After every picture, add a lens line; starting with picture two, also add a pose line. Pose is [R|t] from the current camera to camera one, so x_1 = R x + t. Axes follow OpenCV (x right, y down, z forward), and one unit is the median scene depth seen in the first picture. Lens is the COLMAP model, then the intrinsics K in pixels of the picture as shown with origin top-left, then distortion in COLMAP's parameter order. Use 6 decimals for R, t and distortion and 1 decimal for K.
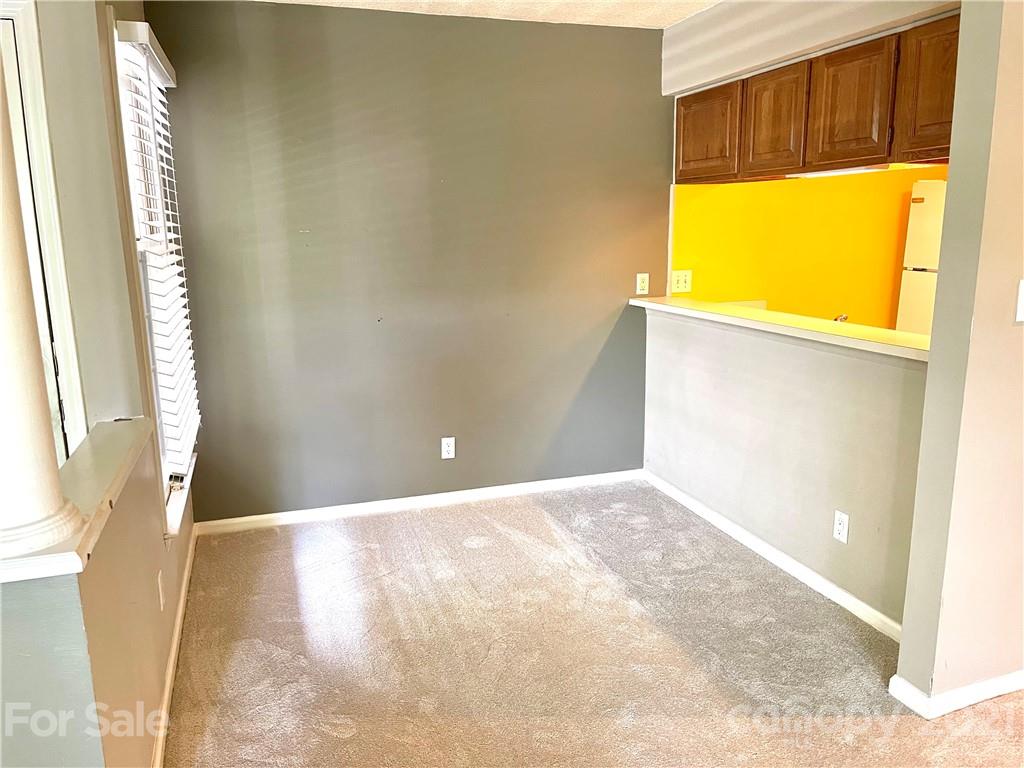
lens RADIAL K [[776.9, 0, 514.2], [0, 776.9, 379.8], [0, 0, 1]] dist [0.072188, -0.093487]
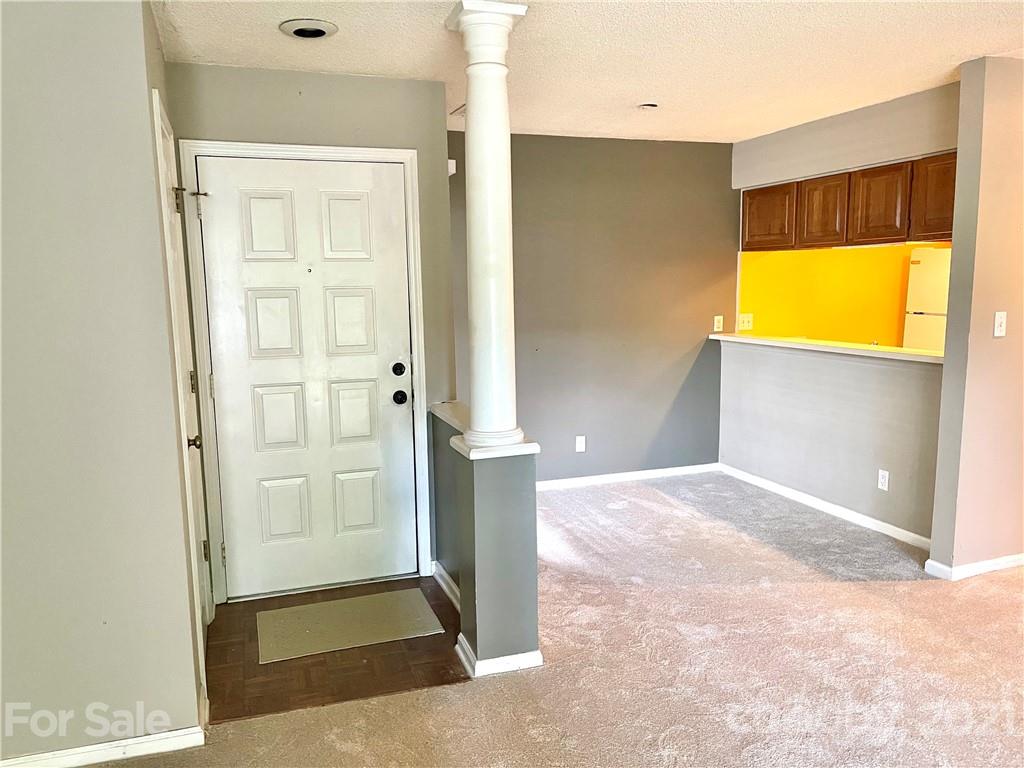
lens RADIAL K [[776.9, 0, 507.1], [0, 776.9, 387.3], [0, 0, 1]] dist [0.072188, -0.093487]
pose [[0.999788, -0.005853, 0.019730, -0.298069], [0.007039, 0.998137, -0.060601, 0.087155], [-0.019338, 0.060727, 0.997967, -0.444931]]
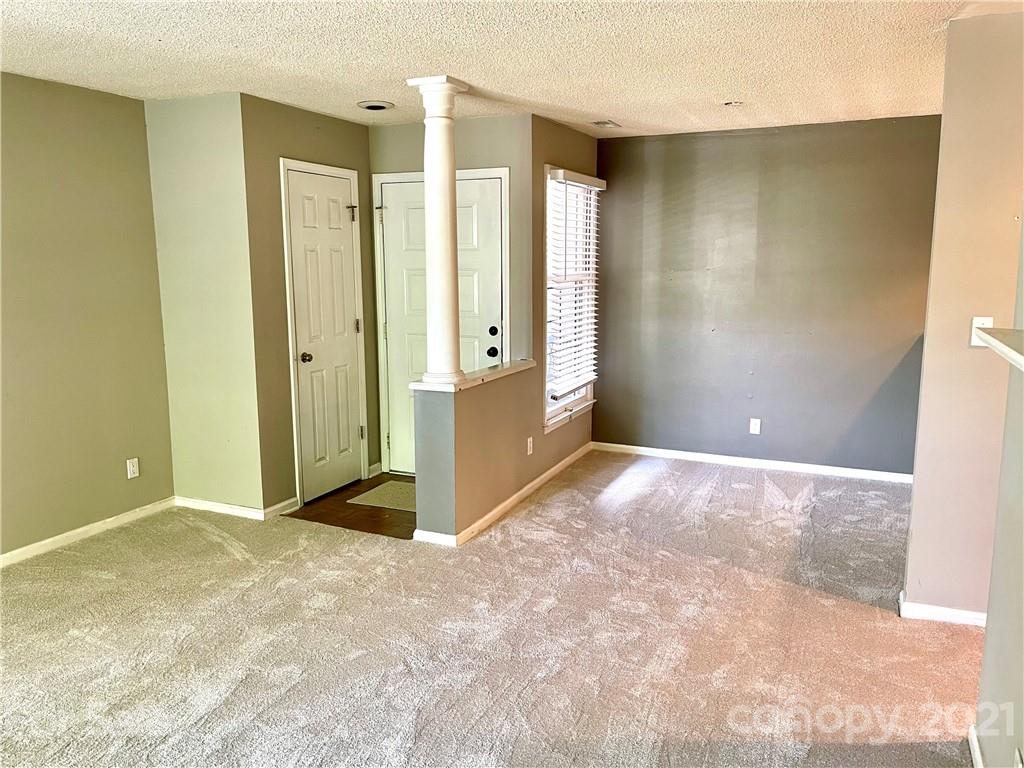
lens RADIAL K [[776.9, 0, 520.7], [0, 776.9, 377.5], [0, 0, 1]] dist [0.072188, -0.093487]
pose [[0.740576, 0.113598, -0.662301, 0.647281], [-0.141743, 0.989839, 0.011283, 0.055851], [0.656853, 0.085521, 0.749153, -0.411406]]
